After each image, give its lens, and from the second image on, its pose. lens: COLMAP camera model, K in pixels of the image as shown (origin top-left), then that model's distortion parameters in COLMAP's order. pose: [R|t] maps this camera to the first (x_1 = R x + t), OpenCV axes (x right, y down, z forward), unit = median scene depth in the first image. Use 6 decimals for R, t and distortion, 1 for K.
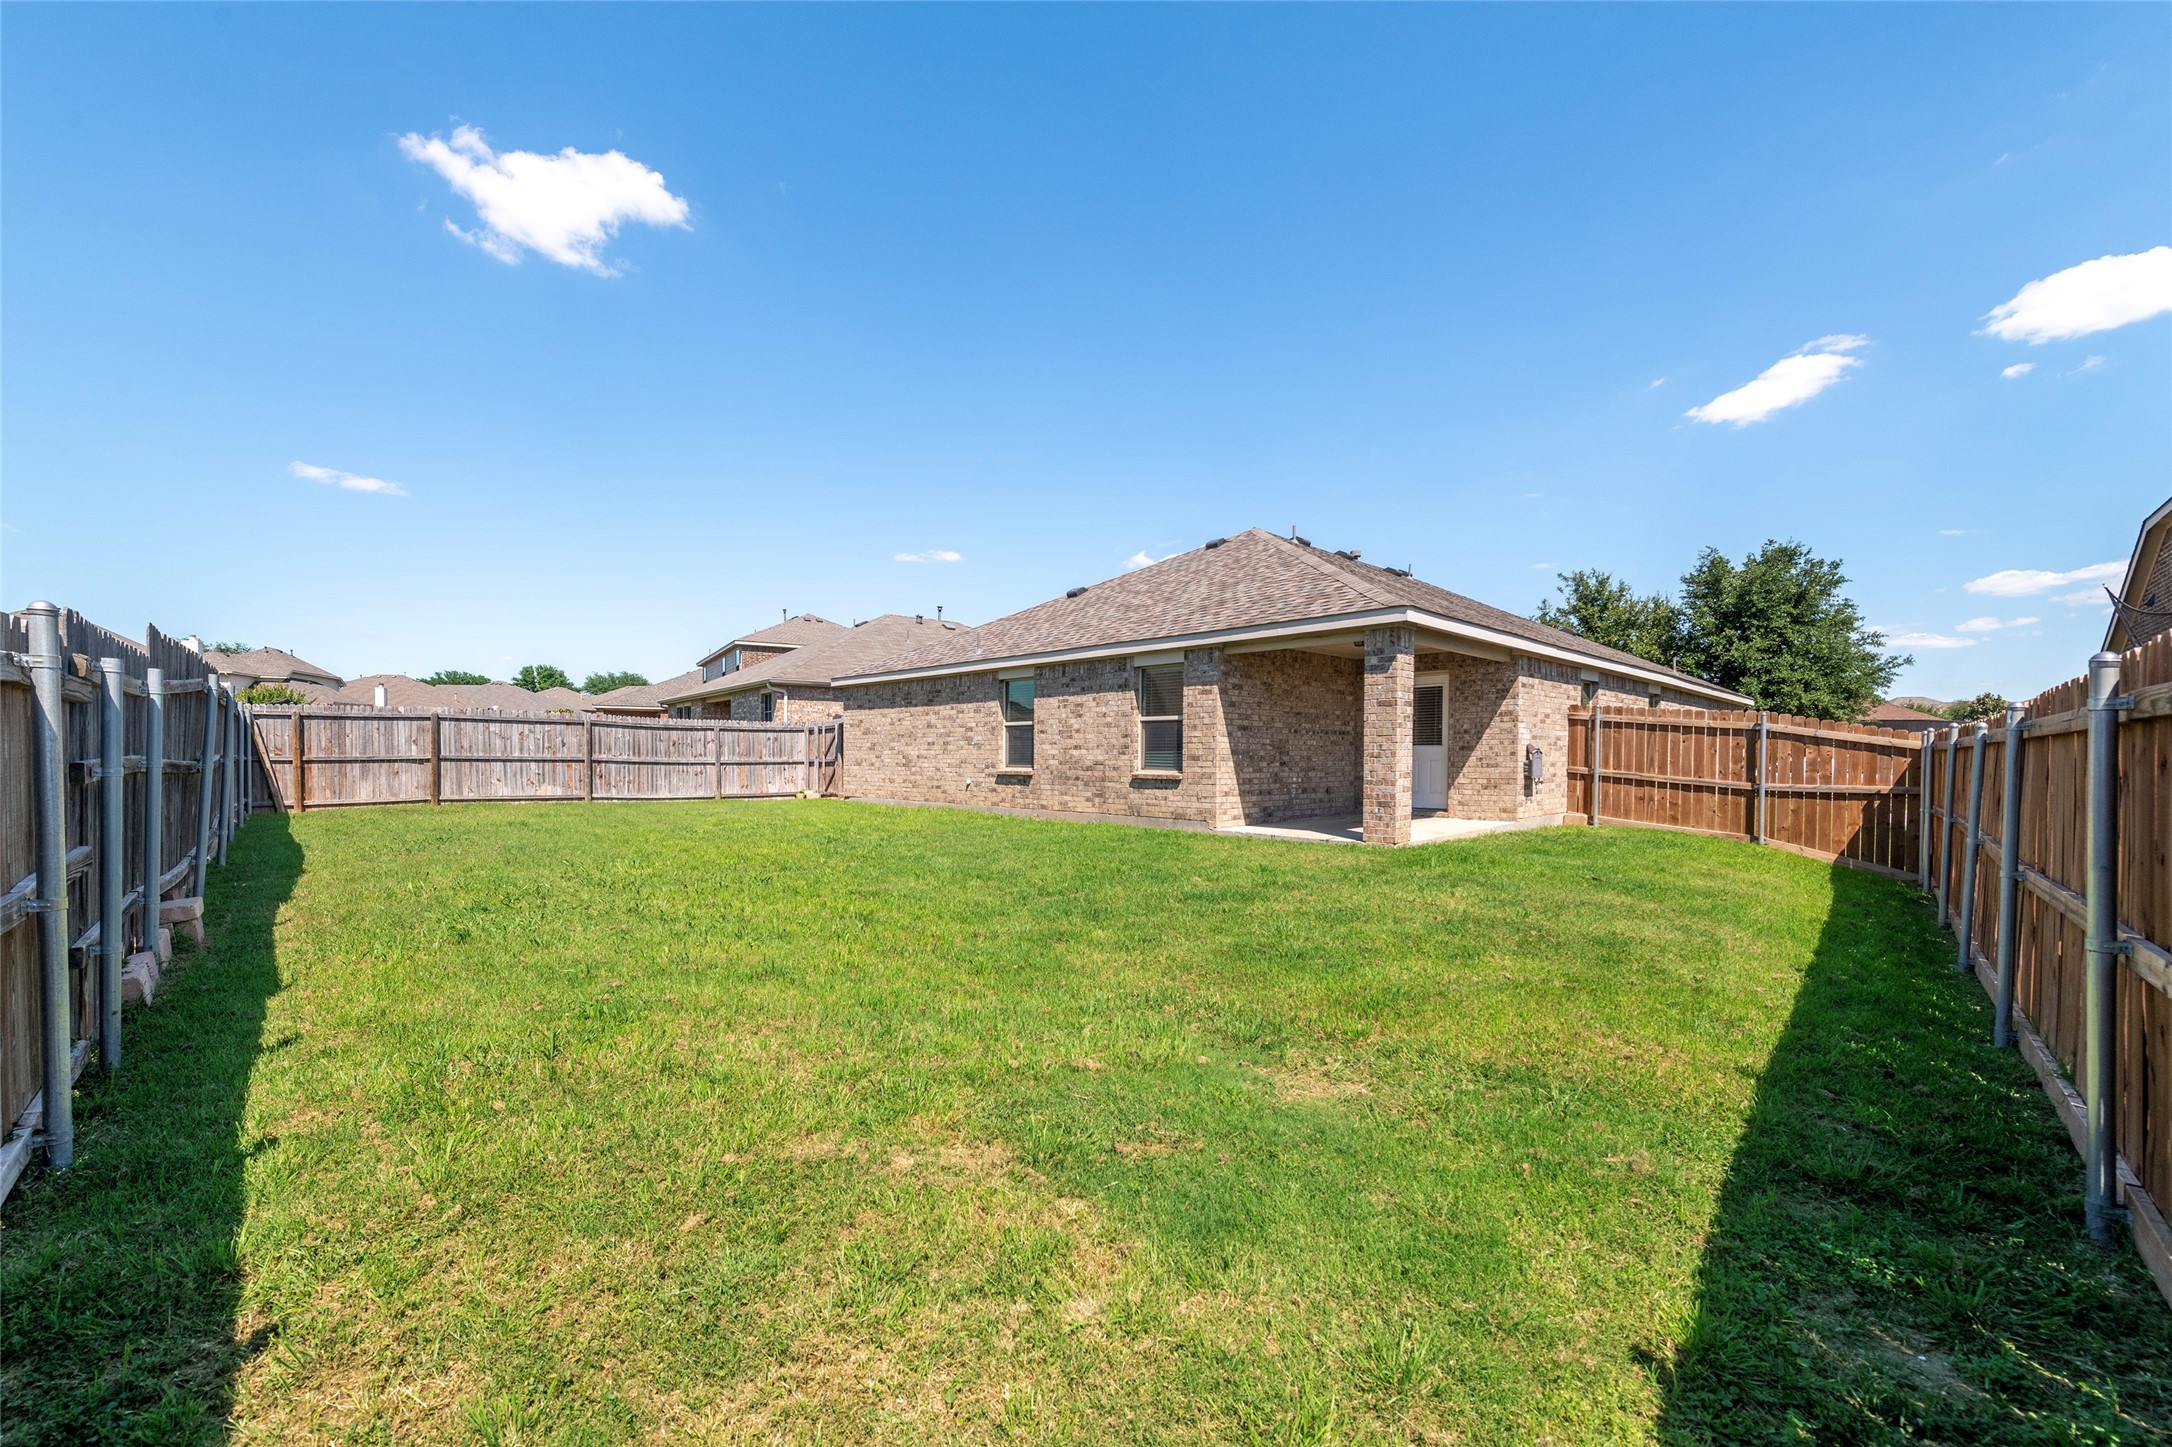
lens RADIAL K [[854.7, 0, 1082.3], [0, 854.7, 731.8], [0, 0, 1]] dist [0.010644, -0.004635]
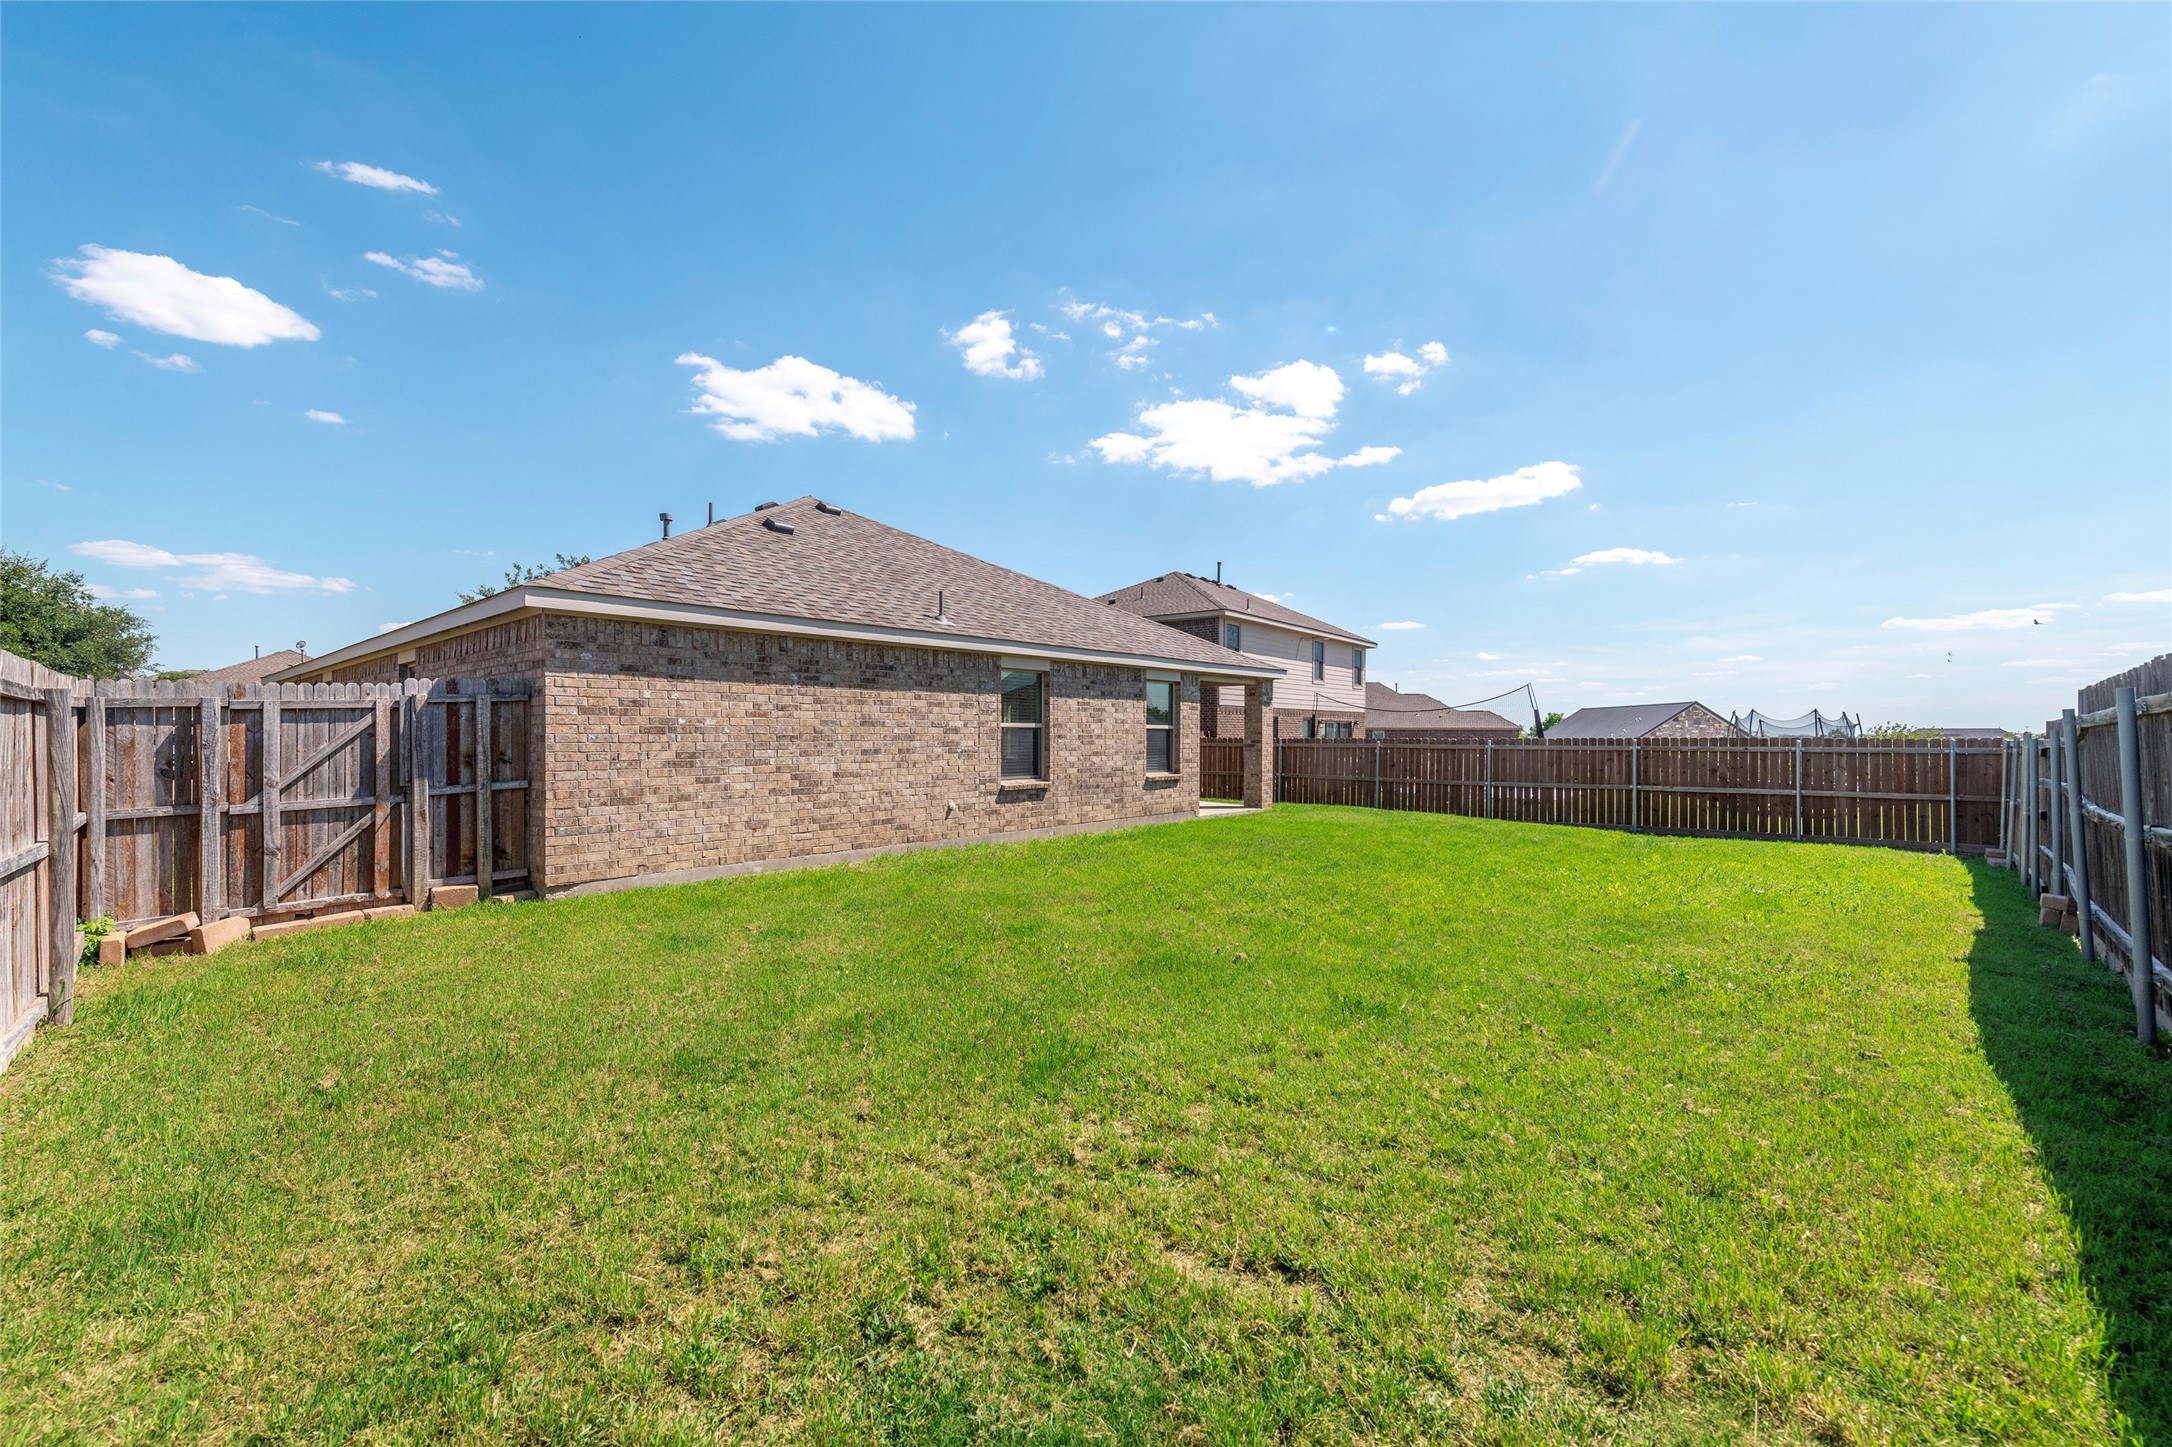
lens RADIAL K [[854.7, 0, 1087.8], [0, 854.7, 742.2], [0, 0, 1]] dist [0.010644, -0.004635]
pose [[-0.068286, 0.013252, 0.997578, -0.862146], [-0.001435, 0.999909, -0.013381, 0.016289], [-0.997665, -0.002346, -0.068260, 0.968083]]
